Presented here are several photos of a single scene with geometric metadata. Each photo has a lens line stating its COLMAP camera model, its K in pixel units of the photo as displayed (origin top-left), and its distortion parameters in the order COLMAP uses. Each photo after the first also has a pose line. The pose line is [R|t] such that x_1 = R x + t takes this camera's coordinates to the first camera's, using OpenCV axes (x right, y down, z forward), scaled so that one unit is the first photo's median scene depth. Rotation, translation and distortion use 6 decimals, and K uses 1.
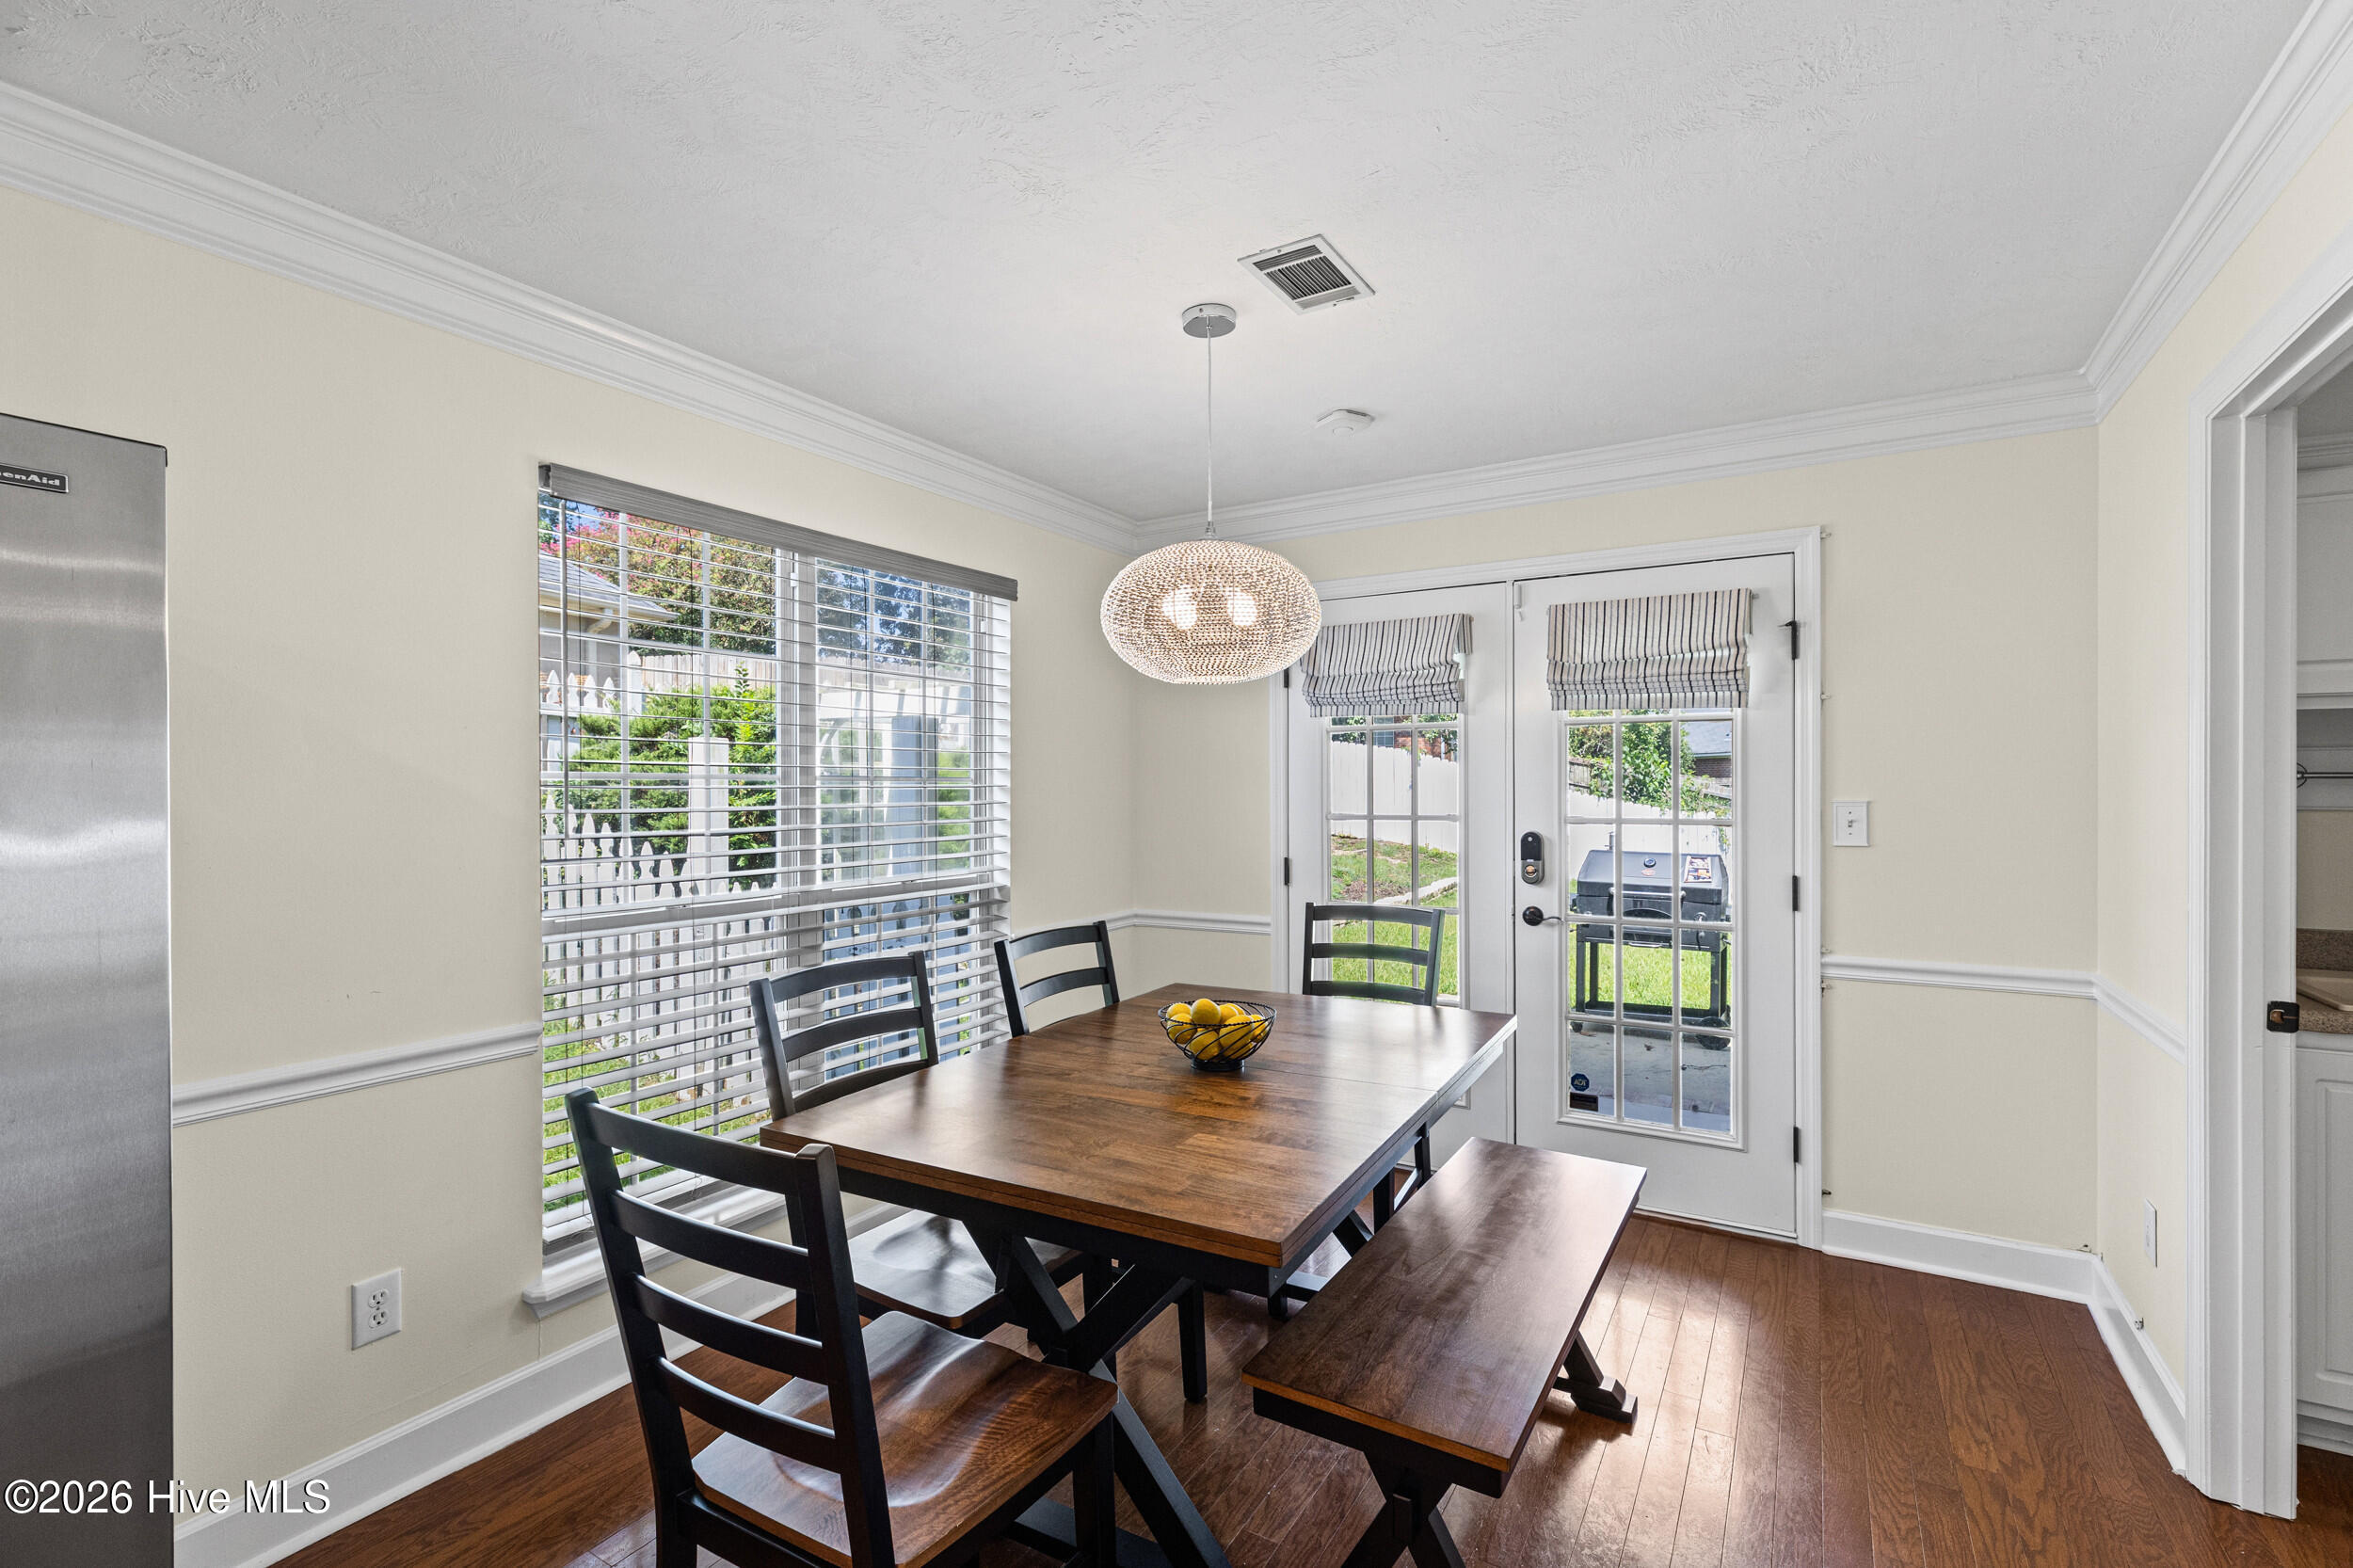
lens RADIAL K [[1055.2, 0, 1170.4], [0, 1055.2, 783.3], [0, 0, 1]] dist [0.000721, -0.000016]
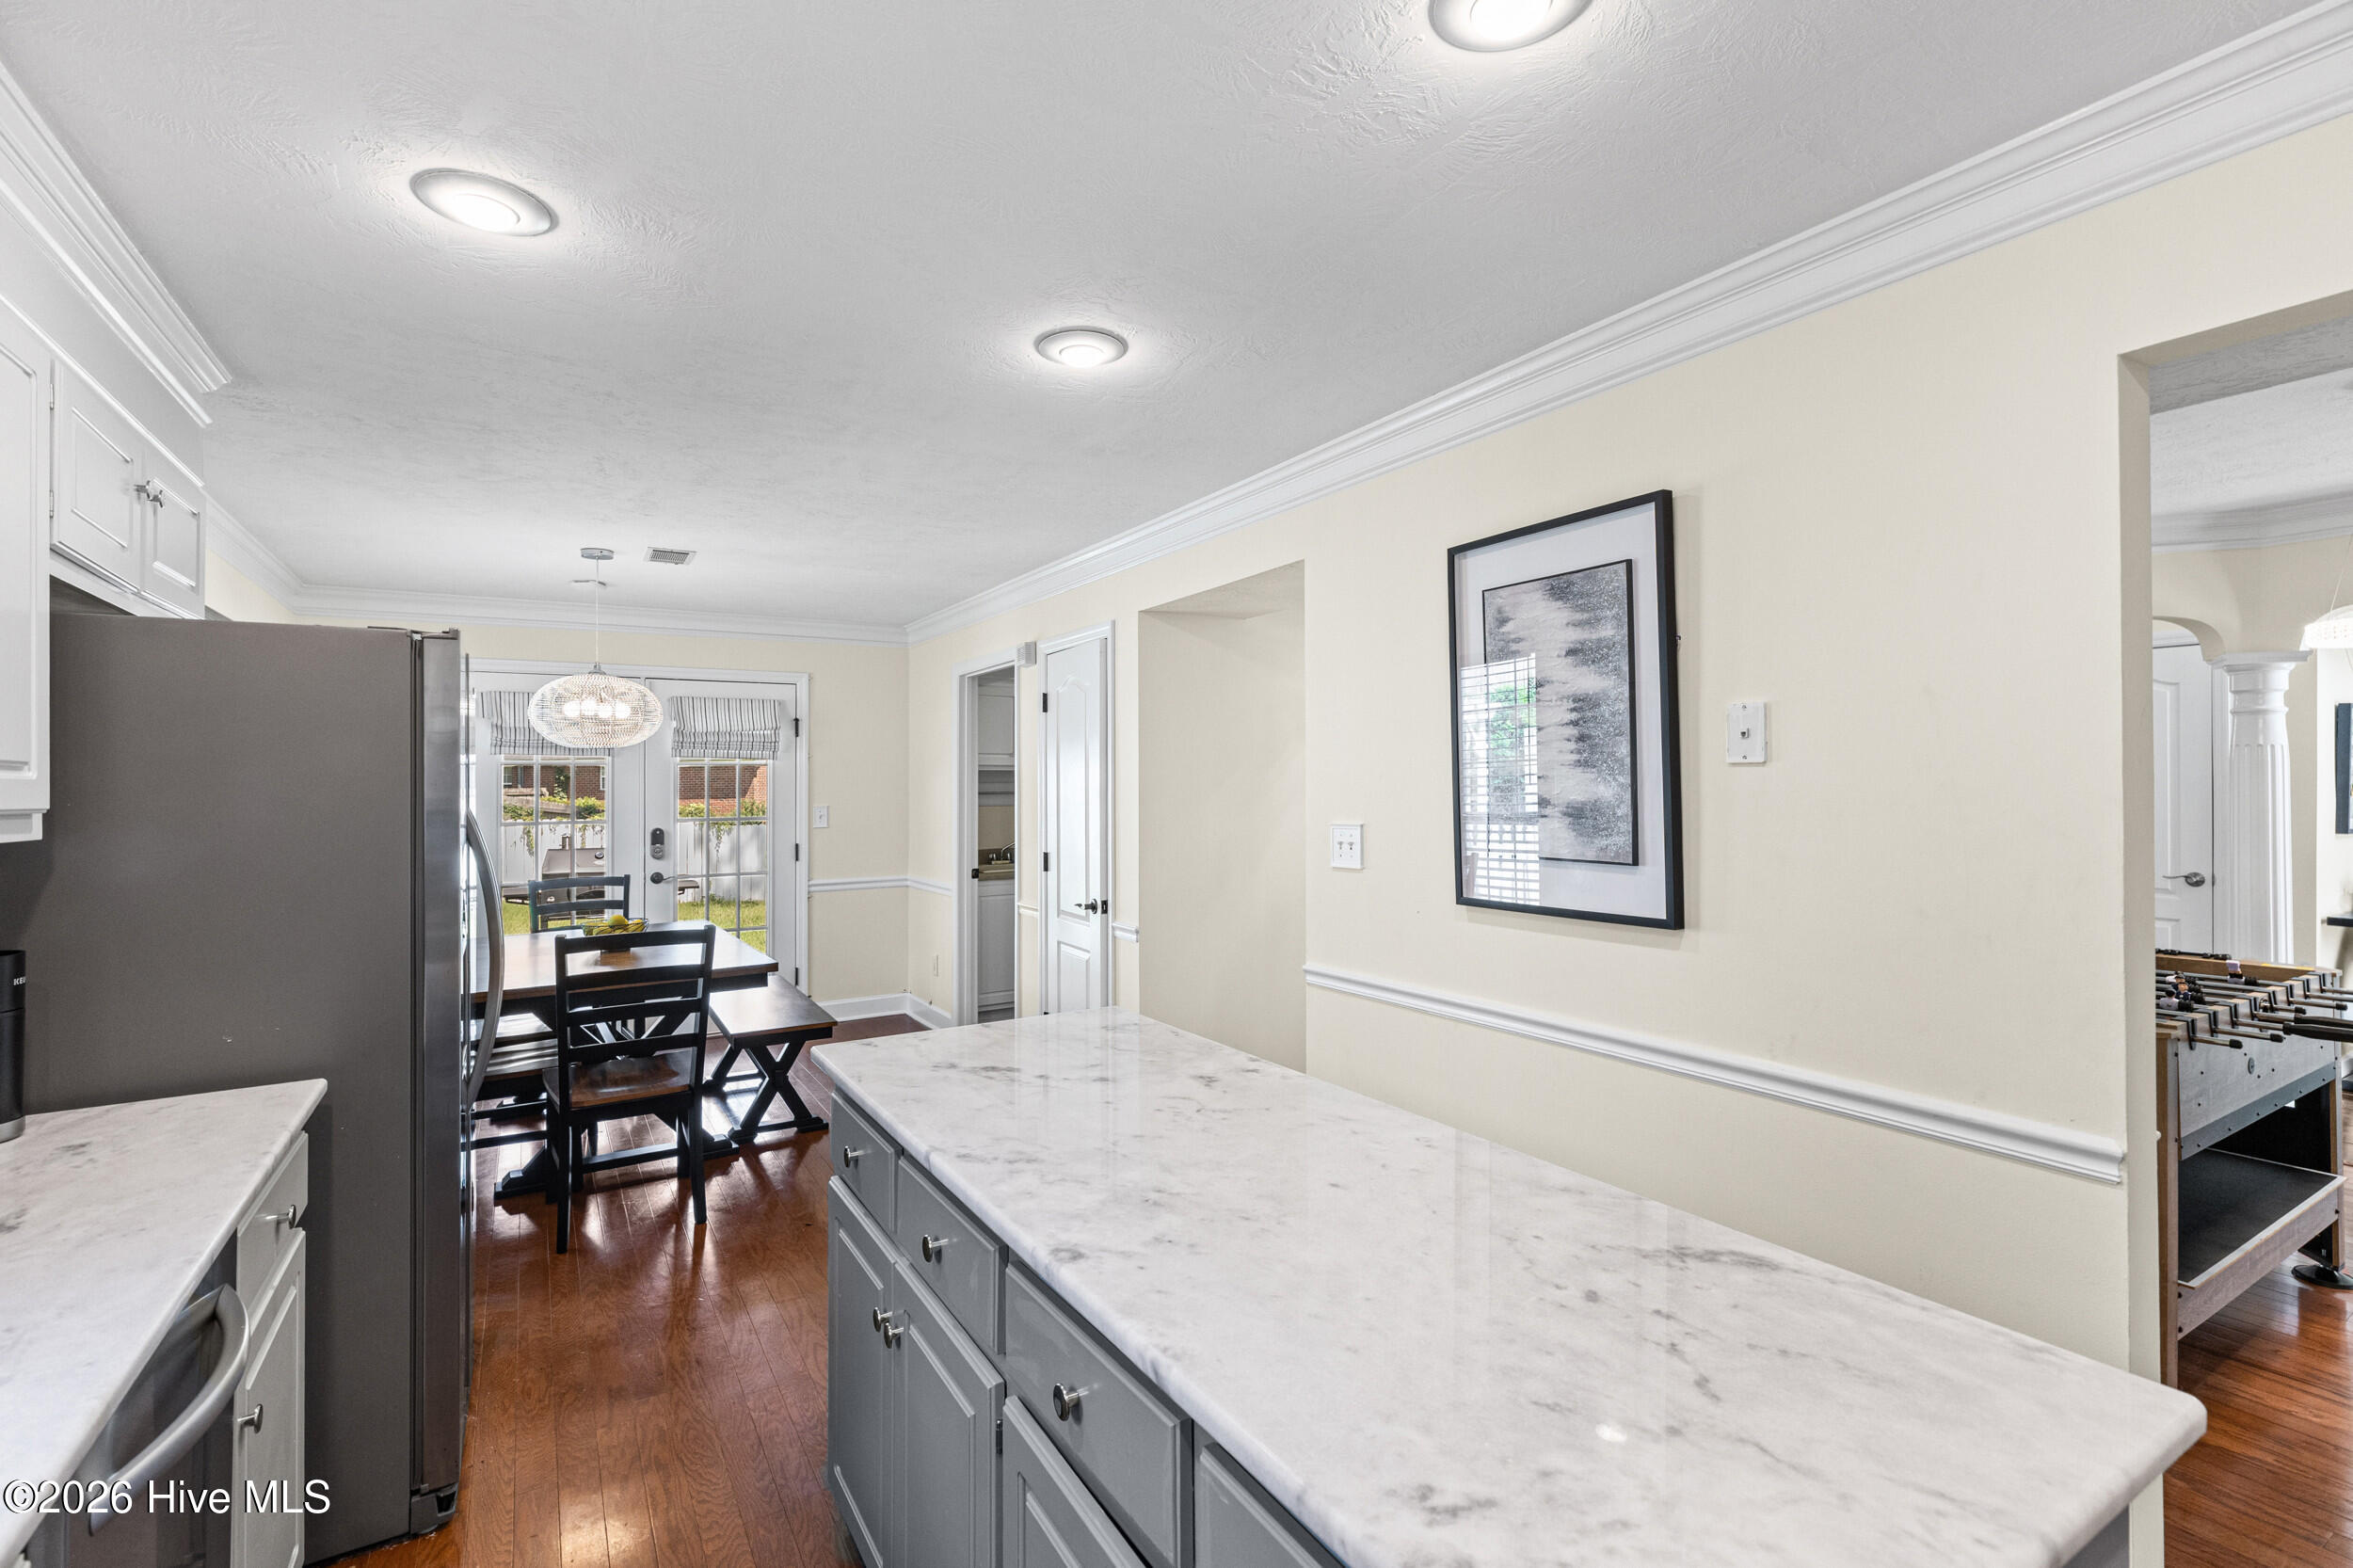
lens RADIAL K [[1055.2, 0, 1170.4], [0, 1055.2, 783.3], [0, 0, 1]] dist [0.000721, -0.000016]
pose [[0.465016, 0.002639, 0.885298, -0.797228], [0.006887, 0.999955, -0.006599, -0.008963], [-0.885276, 0.009165, 0.464976, -0.530639]]
